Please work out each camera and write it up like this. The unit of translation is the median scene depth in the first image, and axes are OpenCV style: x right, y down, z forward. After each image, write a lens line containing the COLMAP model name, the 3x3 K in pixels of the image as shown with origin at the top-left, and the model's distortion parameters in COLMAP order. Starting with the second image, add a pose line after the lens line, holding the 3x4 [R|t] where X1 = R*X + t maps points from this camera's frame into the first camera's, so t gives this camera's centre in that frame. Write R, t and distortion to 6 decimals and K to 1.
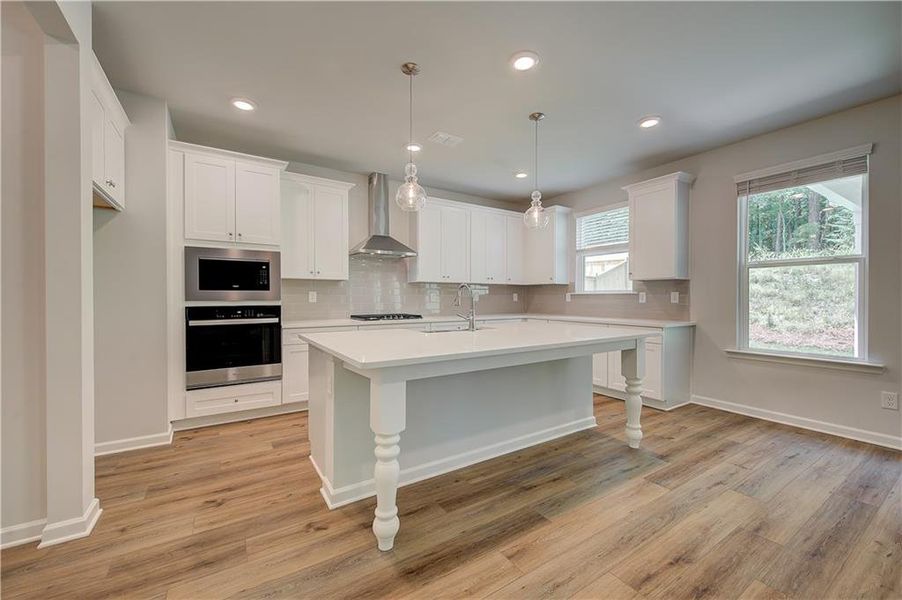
lens RADIAL K [[360.9, 0, 454.1], [0, 360.9, 299.3], [0, 0, 1]] dist [0.003288, -0.000700]
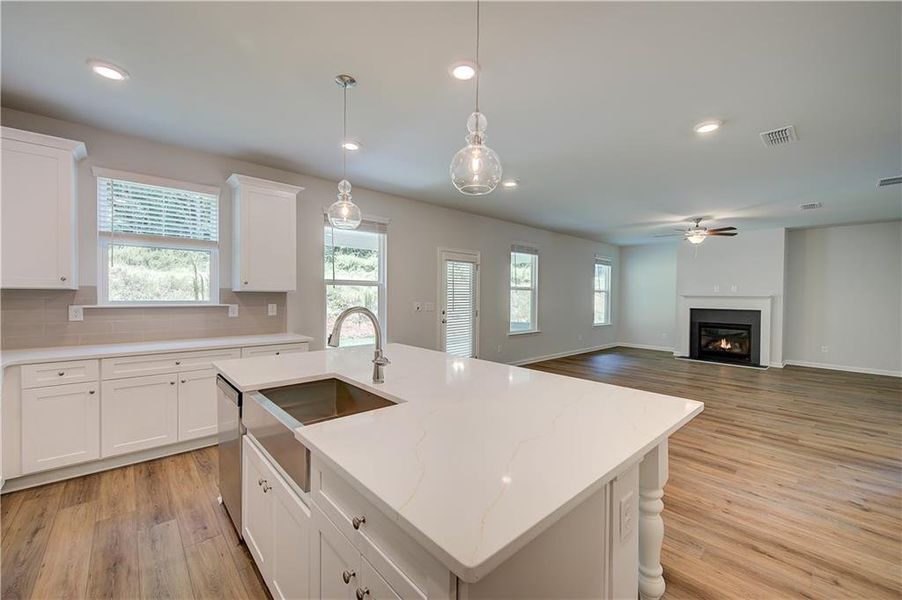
lens RADIAL K [[360.9, 0, 454.1], [0, 360.9, 299.3], [0, 0, 1]] dist [0.003288, -0.000700]
pose [[-0.159585, -0.014211, 0.987082, -0.508286], [-0.004468, 0.999897, 0.013673, -0.058781], [-0.987174, -0.002228, -0.159632, 0.822153]]
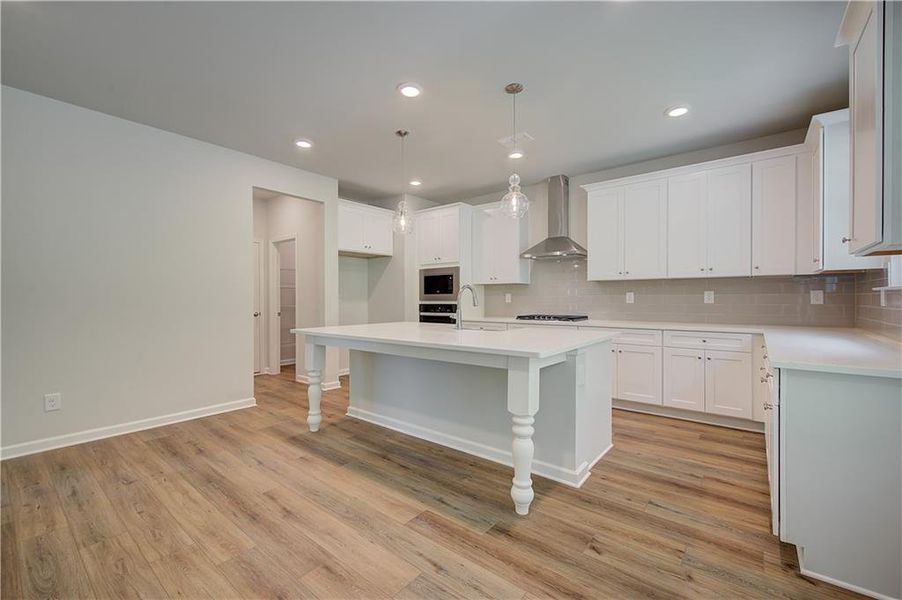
lens RADIAL K [[375.7, 0, 454.0], [0, 375.7, 300.0], [0, 0, 1]] dist [-0.000614, 0.000147]
pose [[0.314890, 0.002110, -0.949126, 0.946539], [-0.002463, 0.999996, 0.001406, -0.001761], [0.949125, 0.001895, 0.314894, 0.533580]]
